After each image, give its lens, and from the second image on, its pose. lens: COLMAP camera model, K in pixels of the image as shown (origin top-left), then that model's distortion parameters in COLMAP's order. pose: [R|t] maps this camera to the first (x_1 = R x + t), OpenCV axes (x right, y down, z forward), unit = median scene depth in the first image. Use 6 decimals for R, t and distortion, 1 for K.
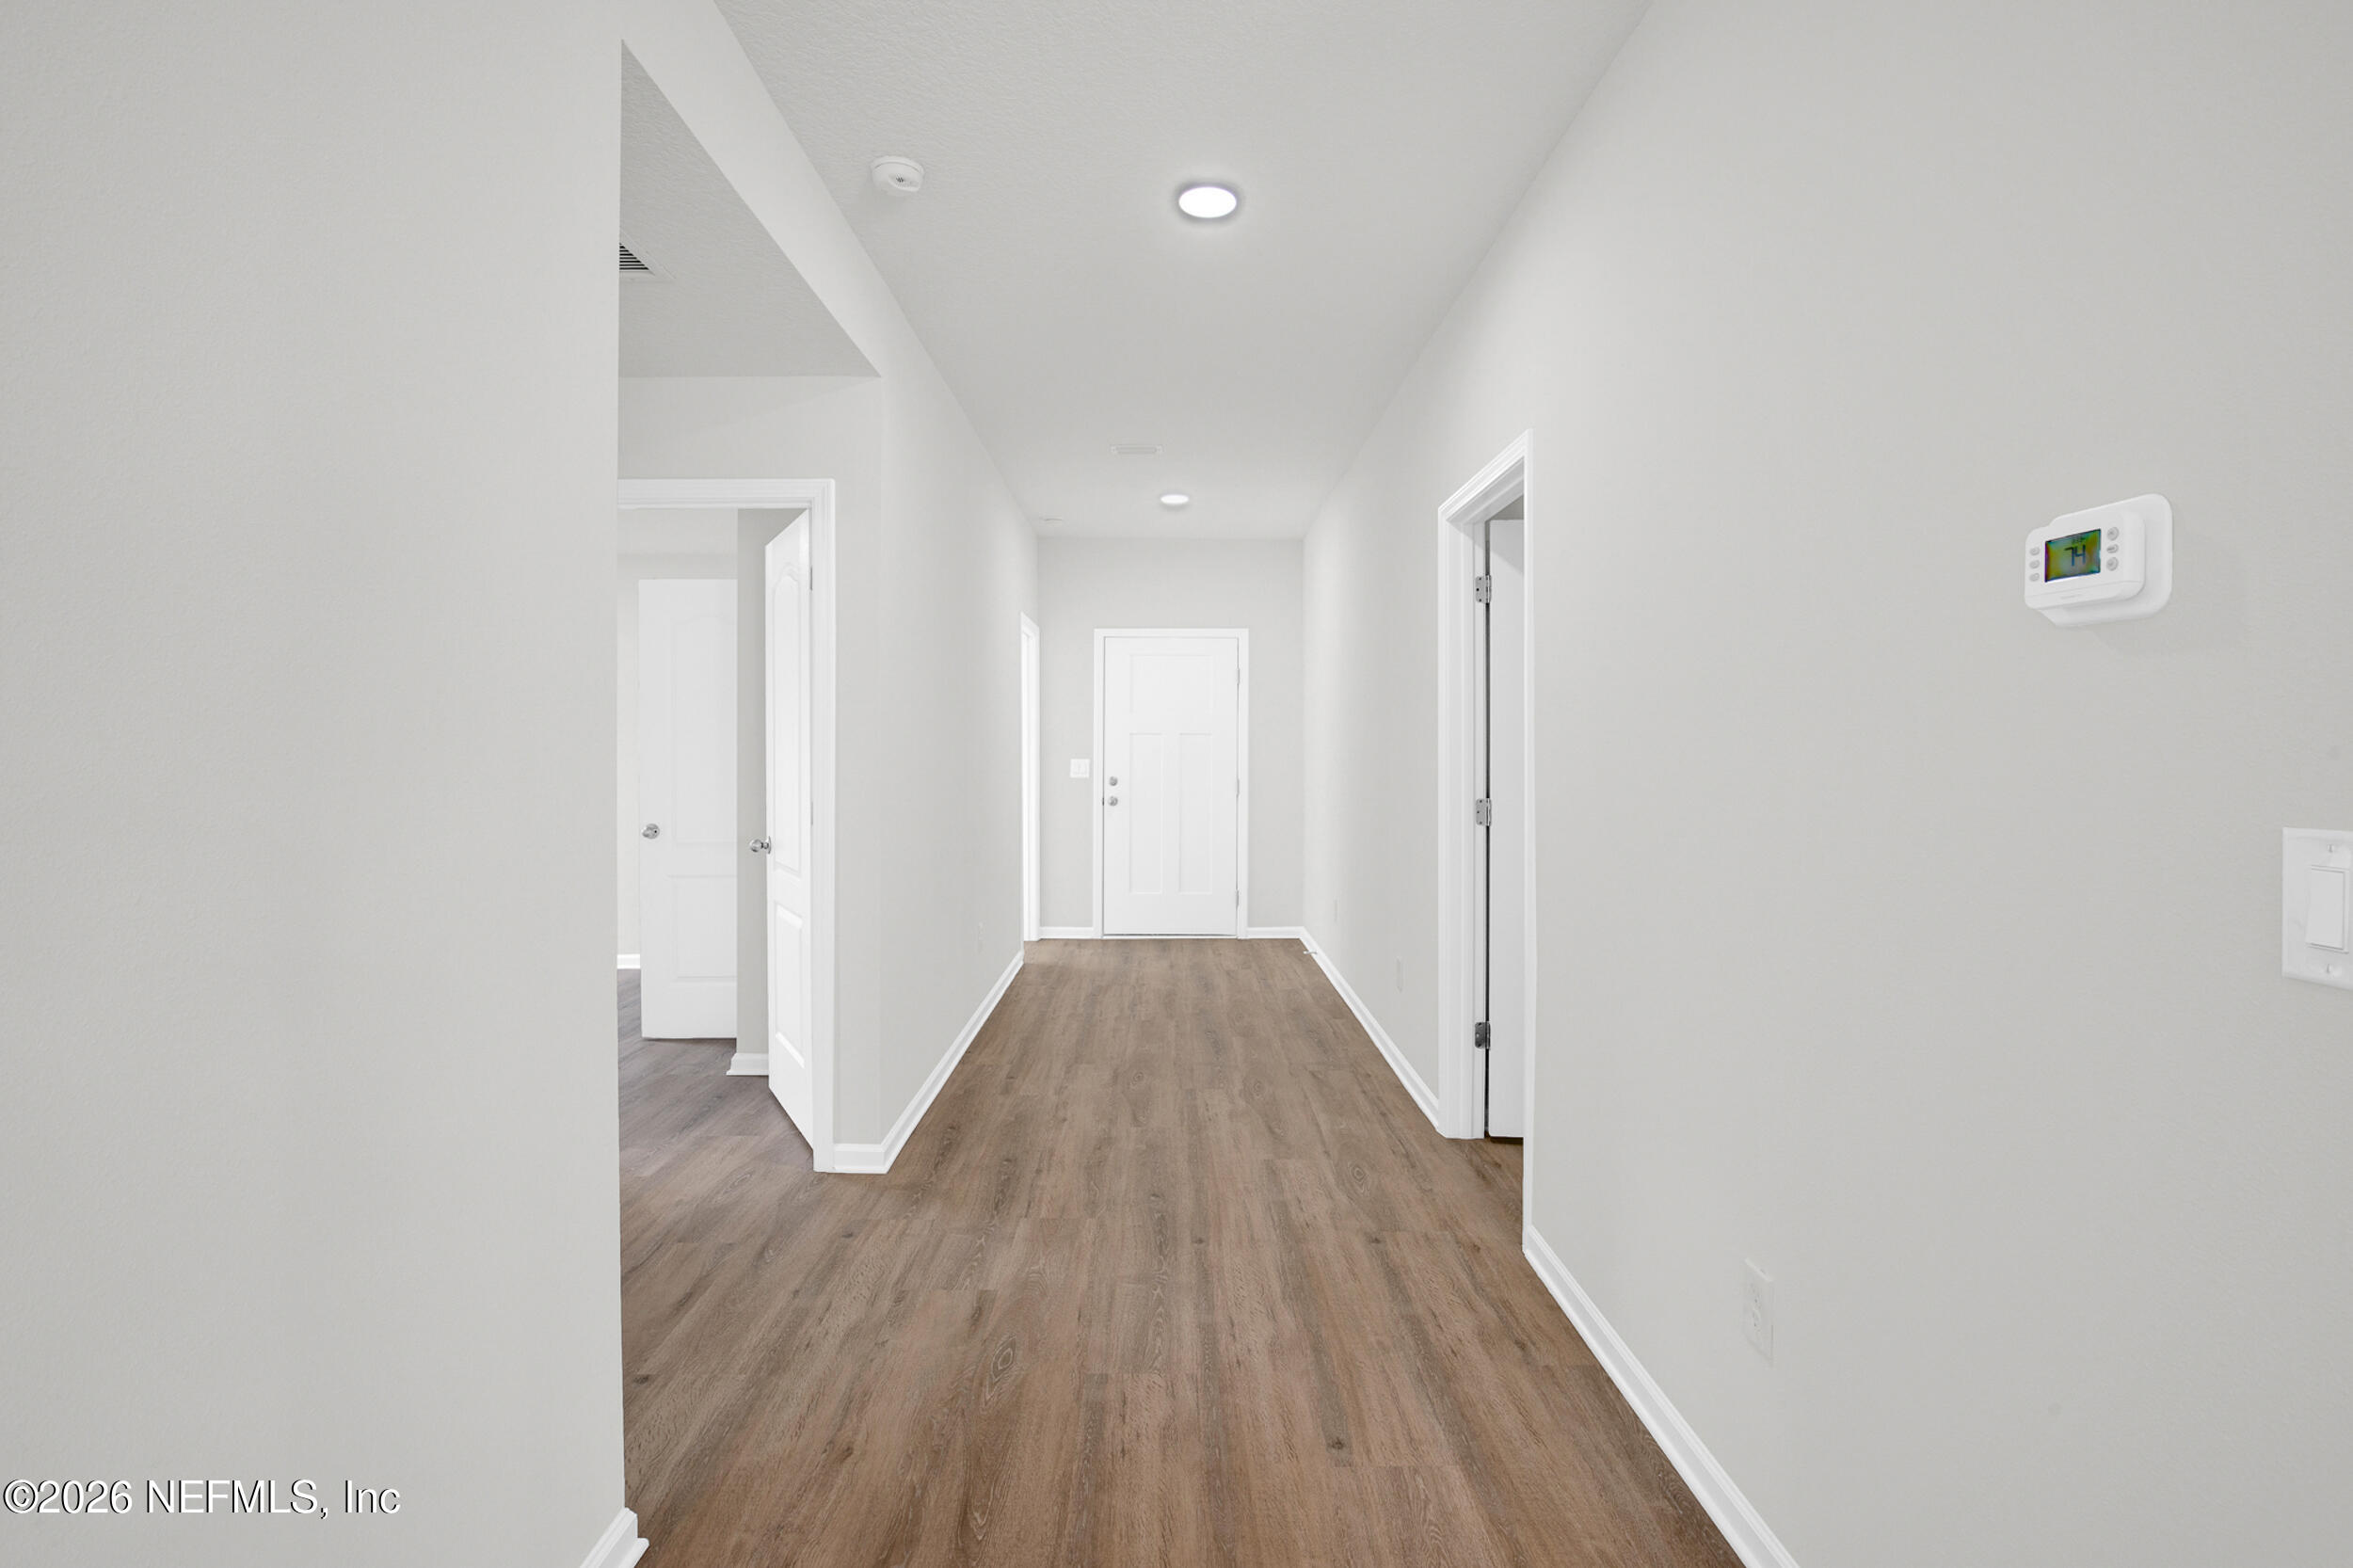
lens RADIAL K [[1131.1, 0, 1167.4], [0, 1131.1, 813.7], [0, 0, 1]] dist [-0.030373, 0.007039]
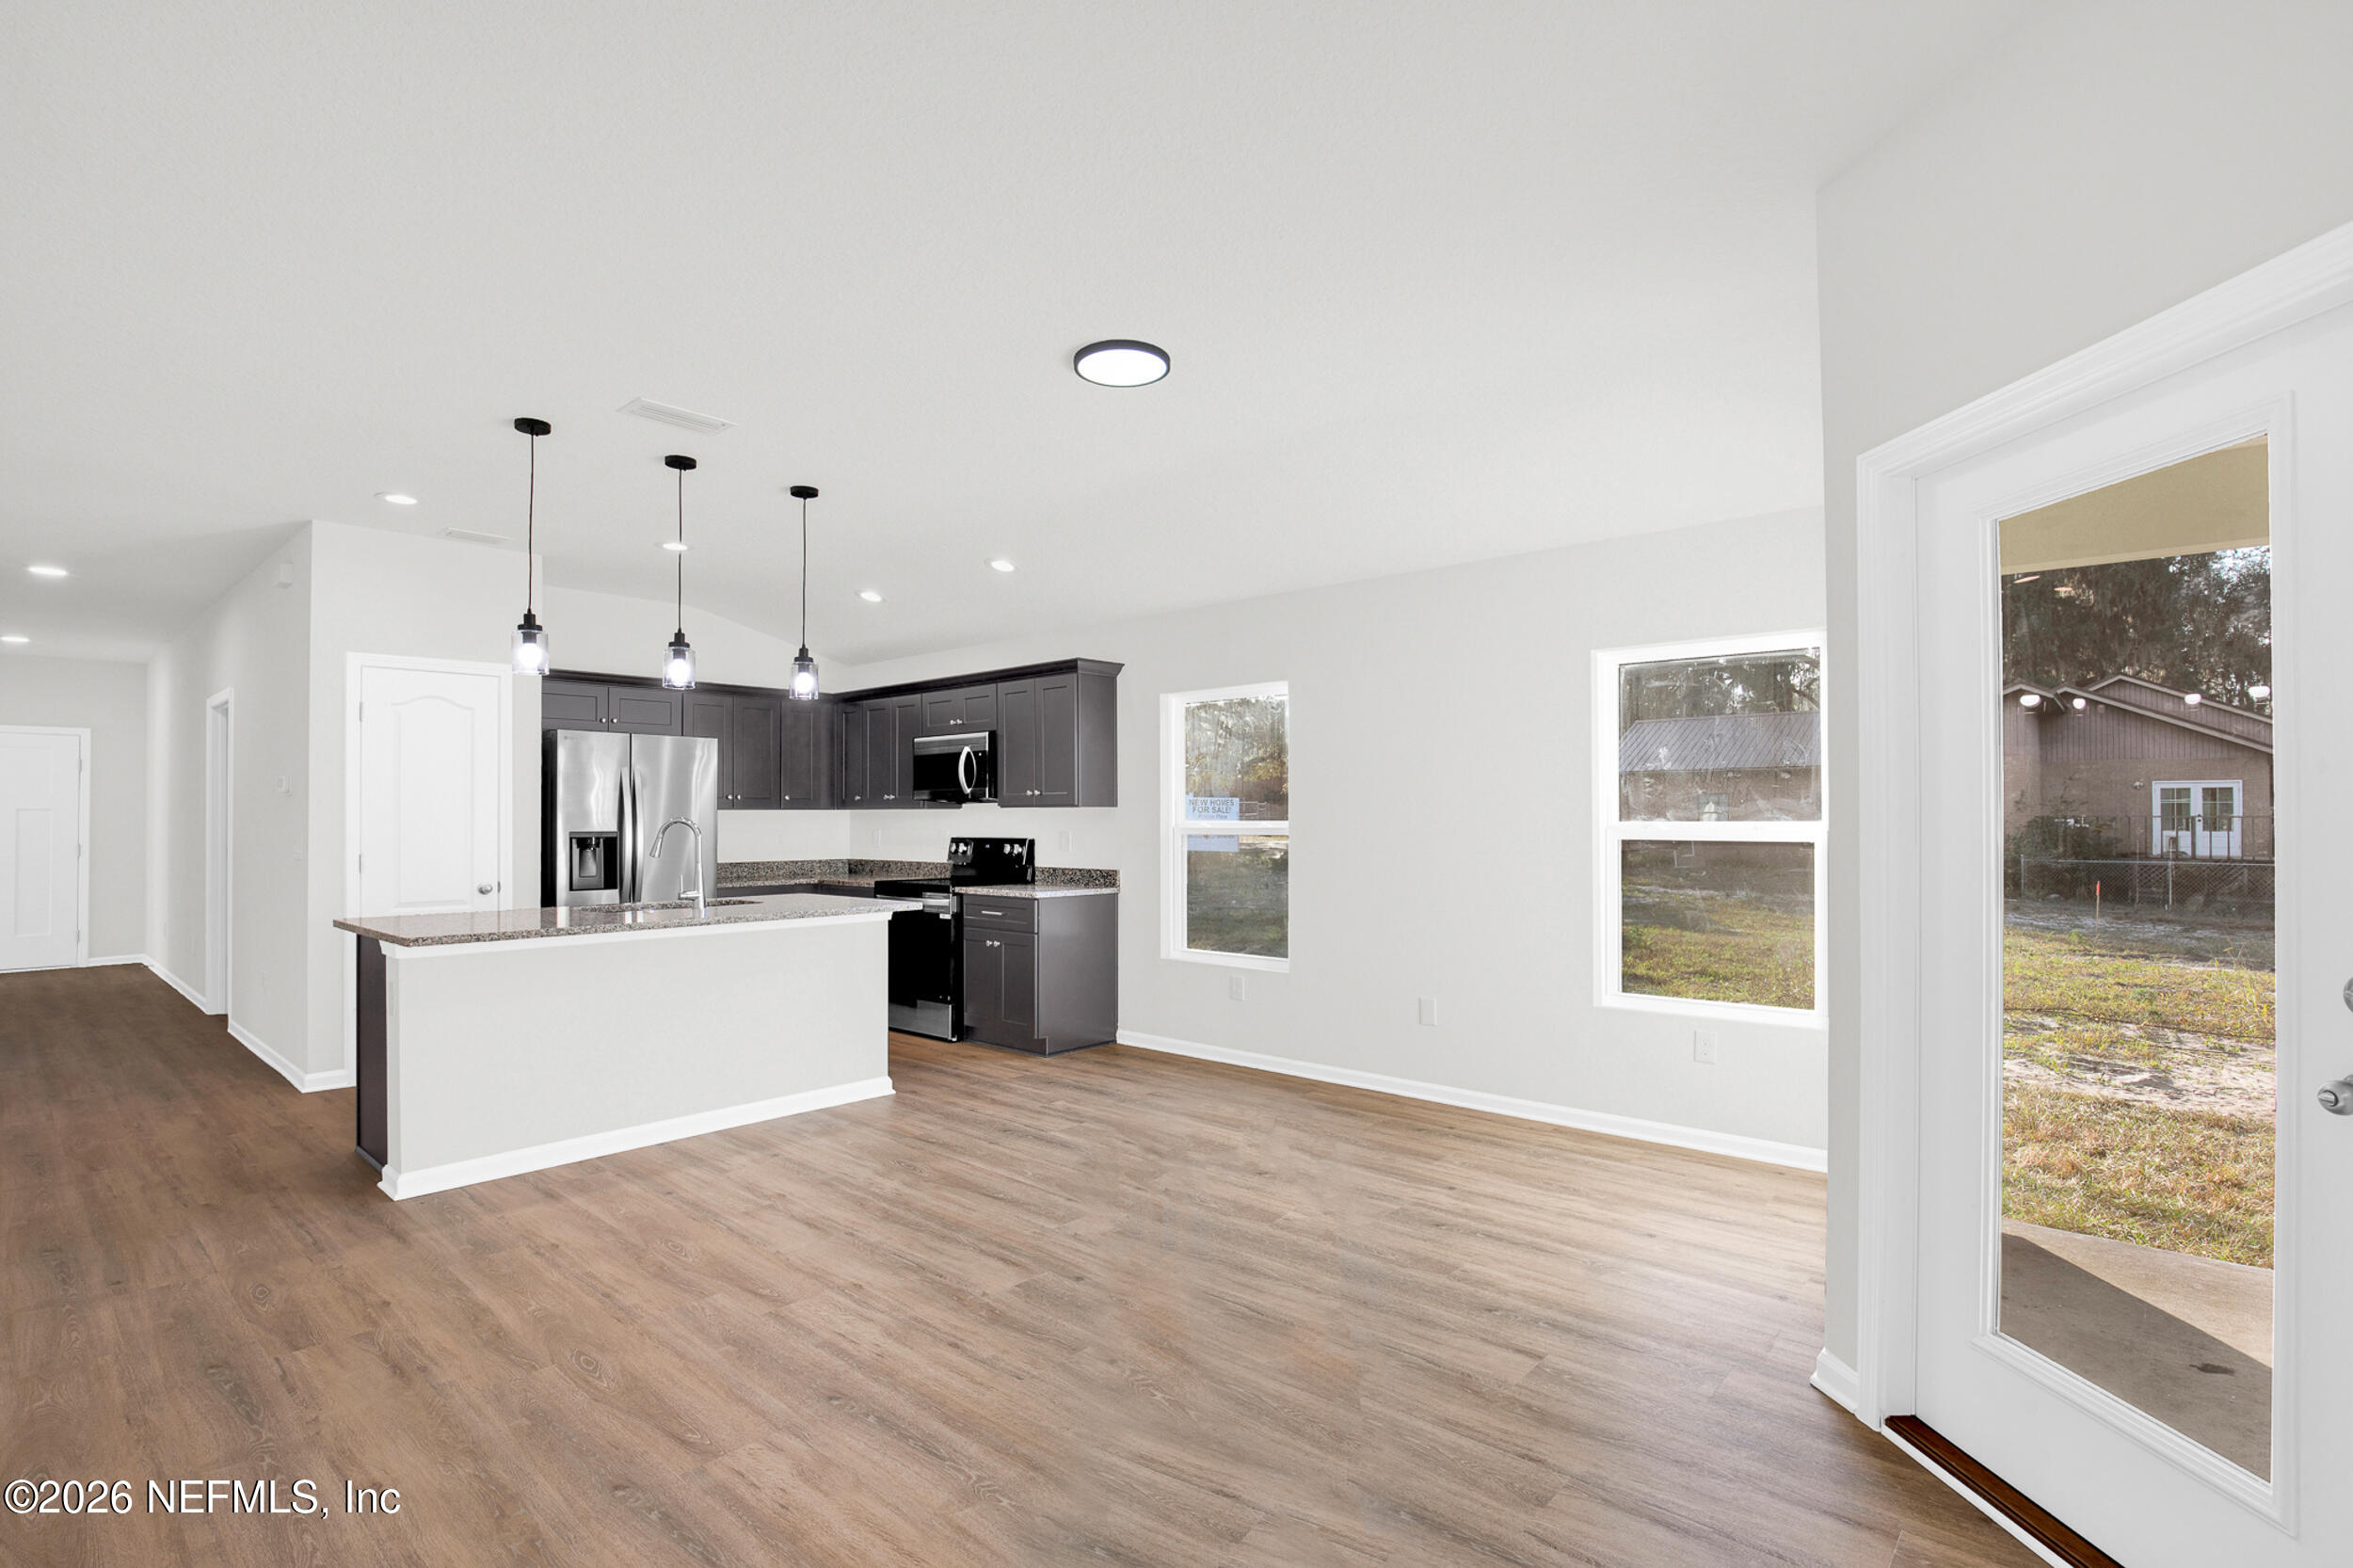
lens RADIAL K [[1131.1, 0, 1167.4], [0, 1131.1, 813.7], [0, 0, 1]] dist [-0.030373, 0.007039]
pose [[0.676891, 0.005739, 0.736061, -0.053276], [0.042126, 0.998029, -0.046522, 0.095020], [-0.734877, 0.062498, 0.675314, -1.621431]]
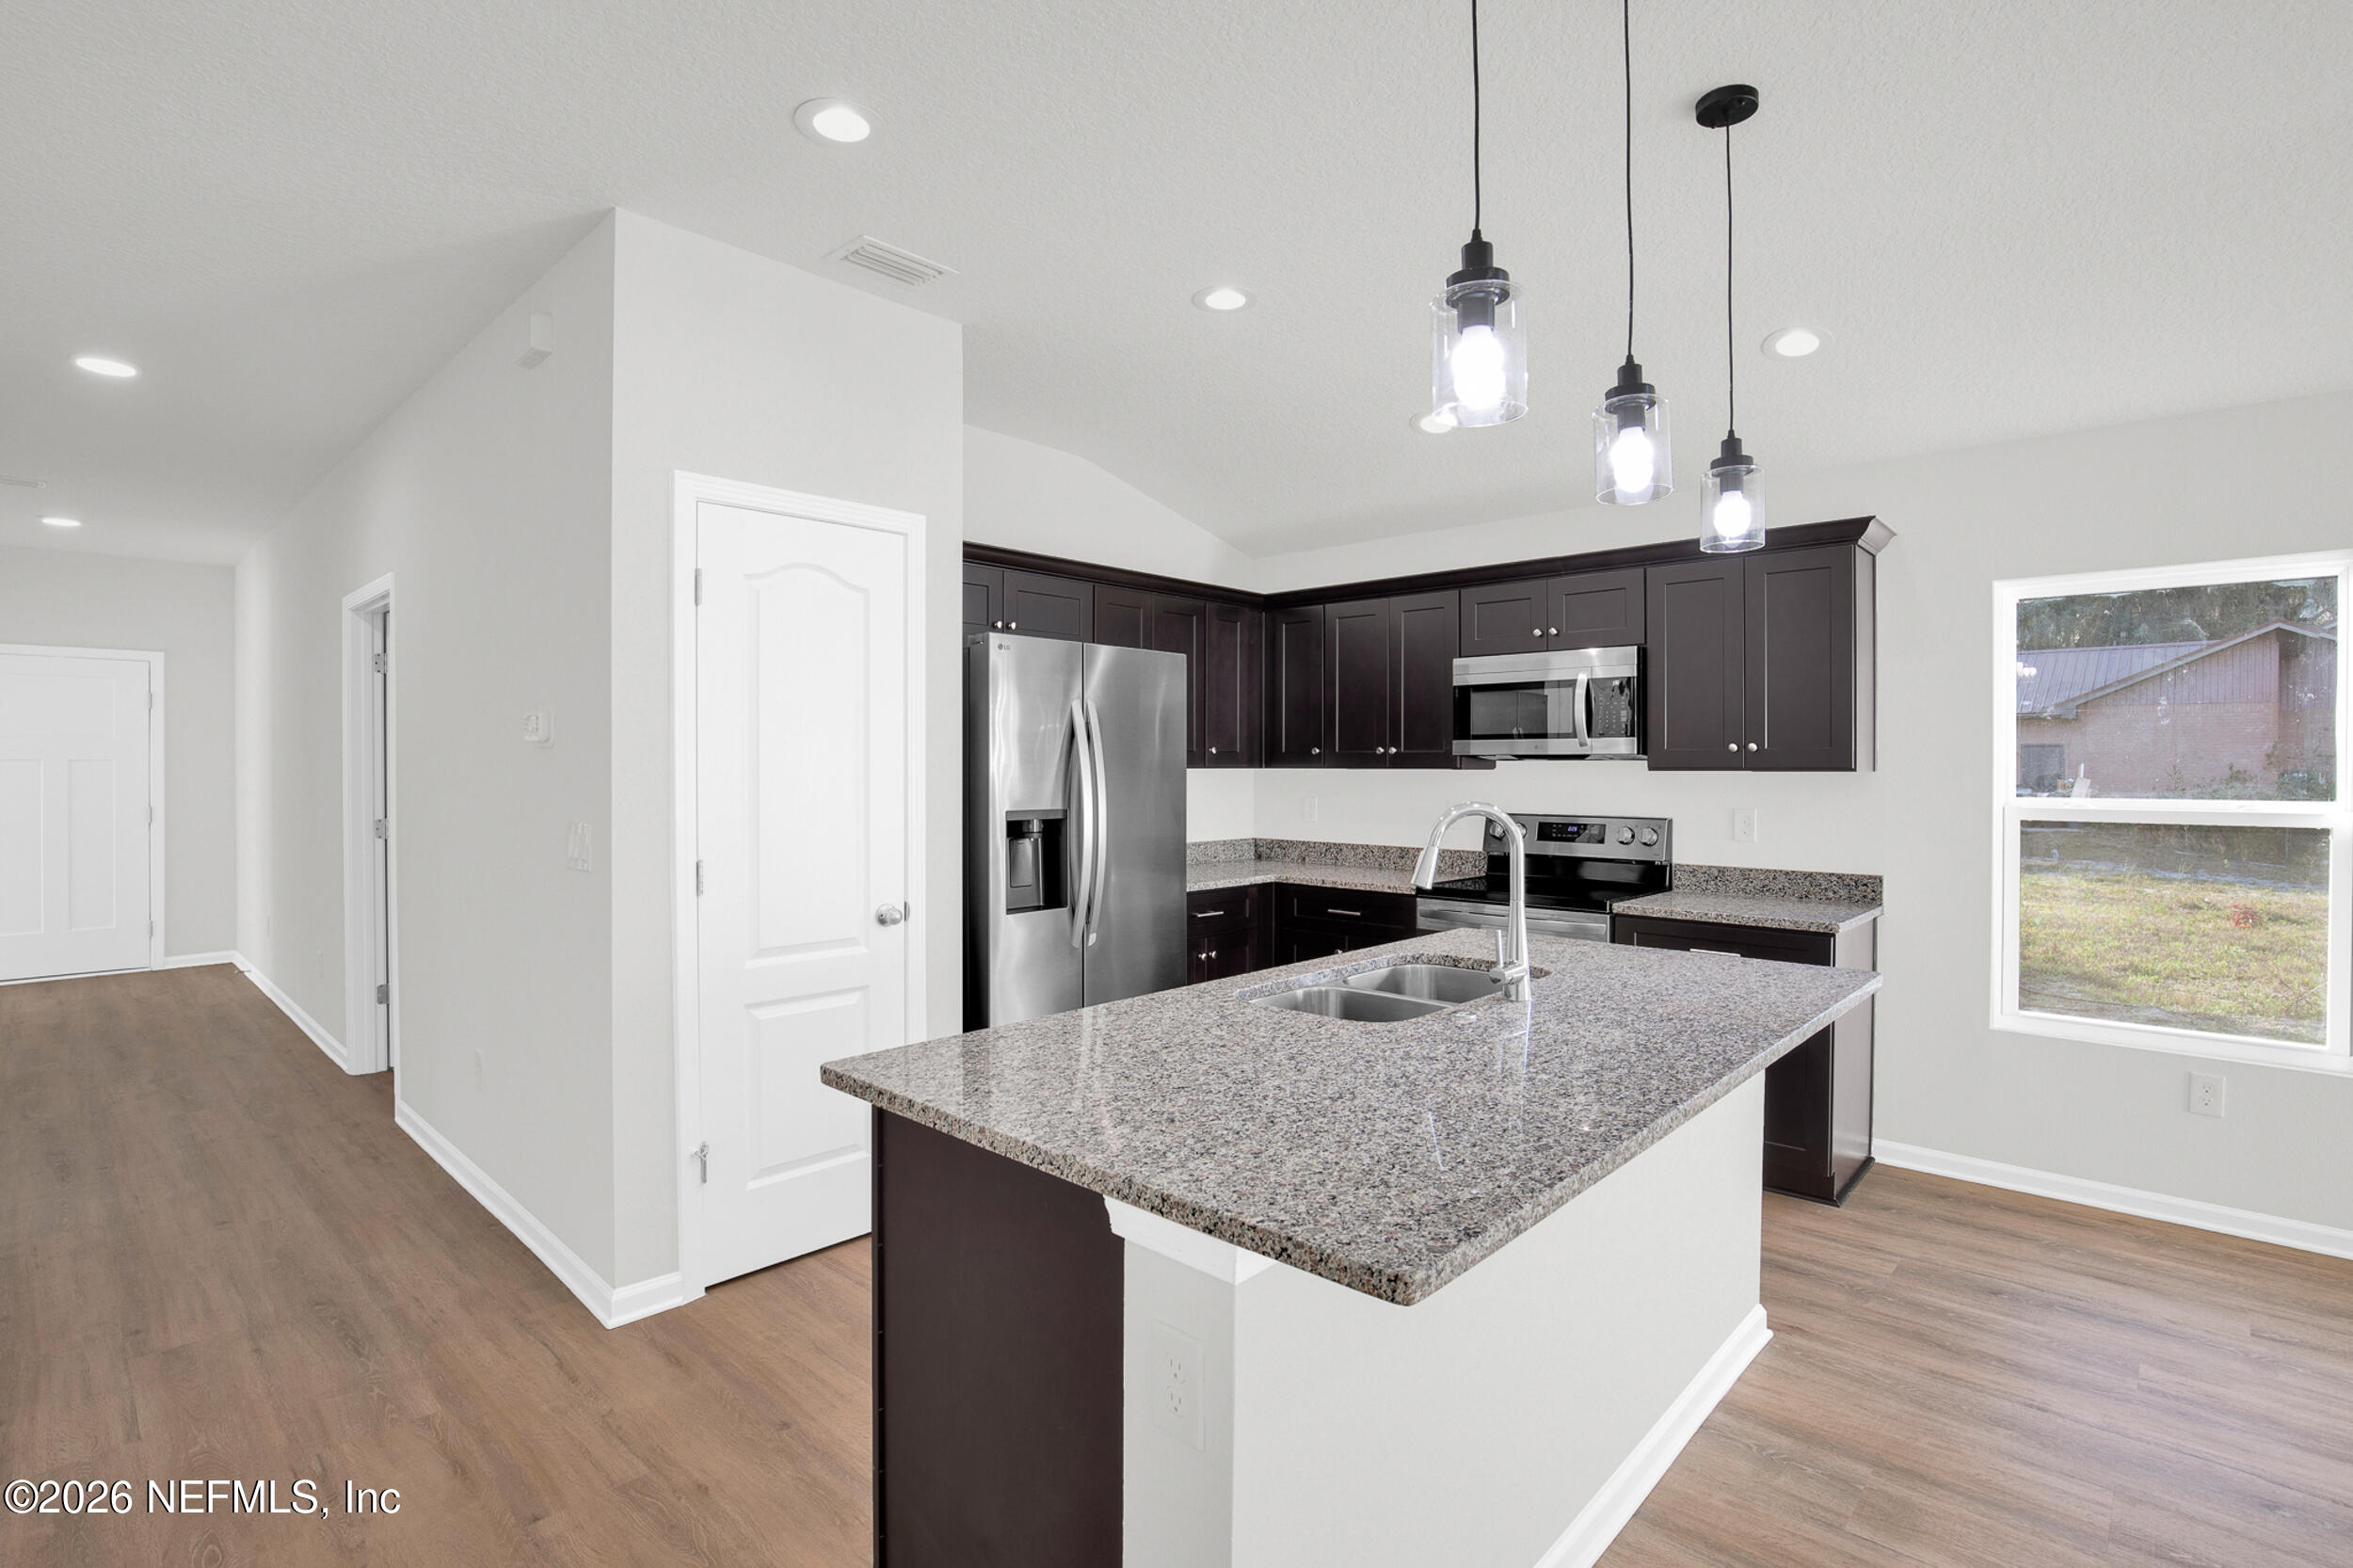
lens RADIAL K [[1125.3, 0, 1176.5], [0, 1125.3, 784.0], [0, 0, 1]] dist [-0.030605, 0.005598]
pose [[0.692329, -0.006101, 0.721556, -0.018749], [0.035761, 0.999026, -0.025865, 0.013653], [-0.720695, 0.043710, 0.691872, -0.609807]]
